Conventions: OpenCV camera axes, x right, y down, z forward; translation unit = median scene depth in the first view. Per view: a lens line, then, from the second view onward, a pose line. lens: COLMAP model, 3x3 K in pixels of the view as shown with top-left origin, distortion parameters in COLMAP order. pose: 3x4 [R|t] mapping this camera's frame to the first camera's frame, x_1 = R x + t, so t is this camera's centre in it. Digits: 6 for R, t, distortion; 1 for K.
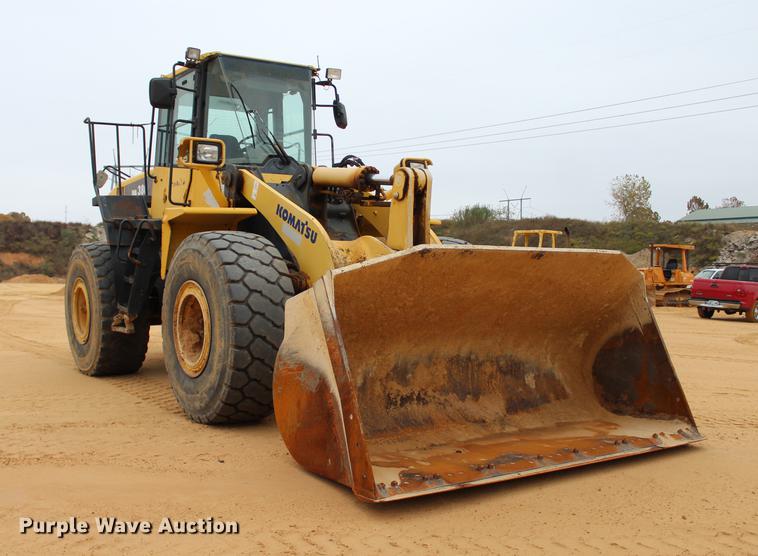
lens RADIAL K [[858.9, 0, 379.0], [0, 858.9, 278.0], [0, 0, 1]] dist [-0.167433, 0.011759]
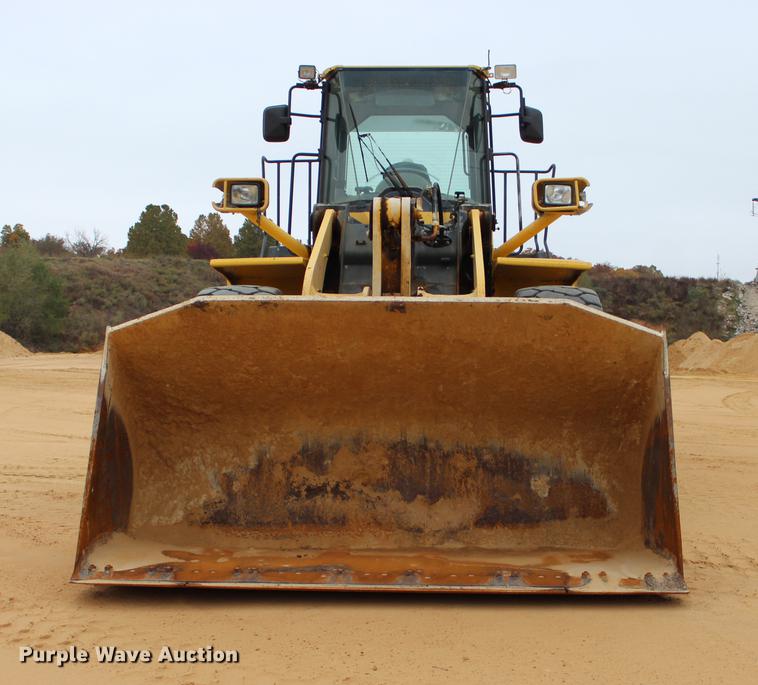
lens RADIAL K [[1209.9, 0, 408.3], [0, 1209.9, 382.1], [0, 0, 1]] dist [-0.135752, -0.026382]
pose [[0.803739, 0.022856, -0.594543, 0.691886], [-0.009852, 0.999636, 0.025110, 0.010133], [0.594901, -0.014325, 0.803671, 0.130762]]
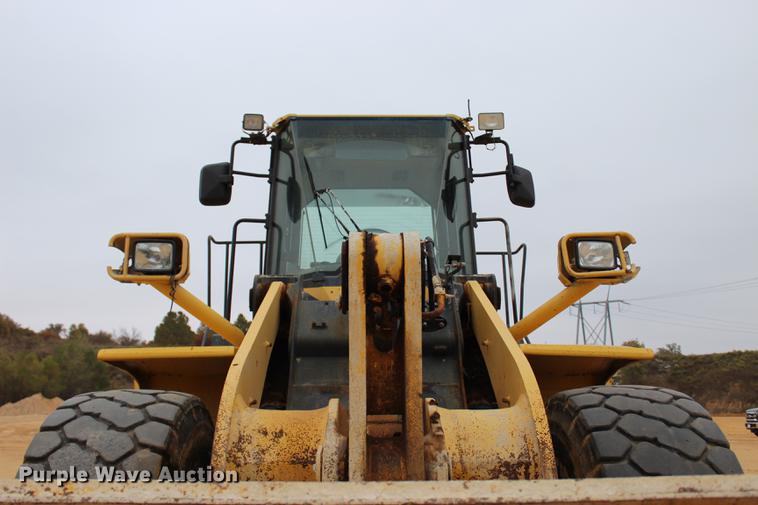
lens RADIAL K [[763.6, 0, 371.5], [0, 763.6, 254.3], [0, 0, 1]] dist [-0.095006, 0.011986]
pose [[0.826625, -0.112248, -0.551445, 0.232161], [0.001928, 0.980465, -0.196686, -0.045832], [0.562750, 0.161523, 0.810693, 0.691991]]
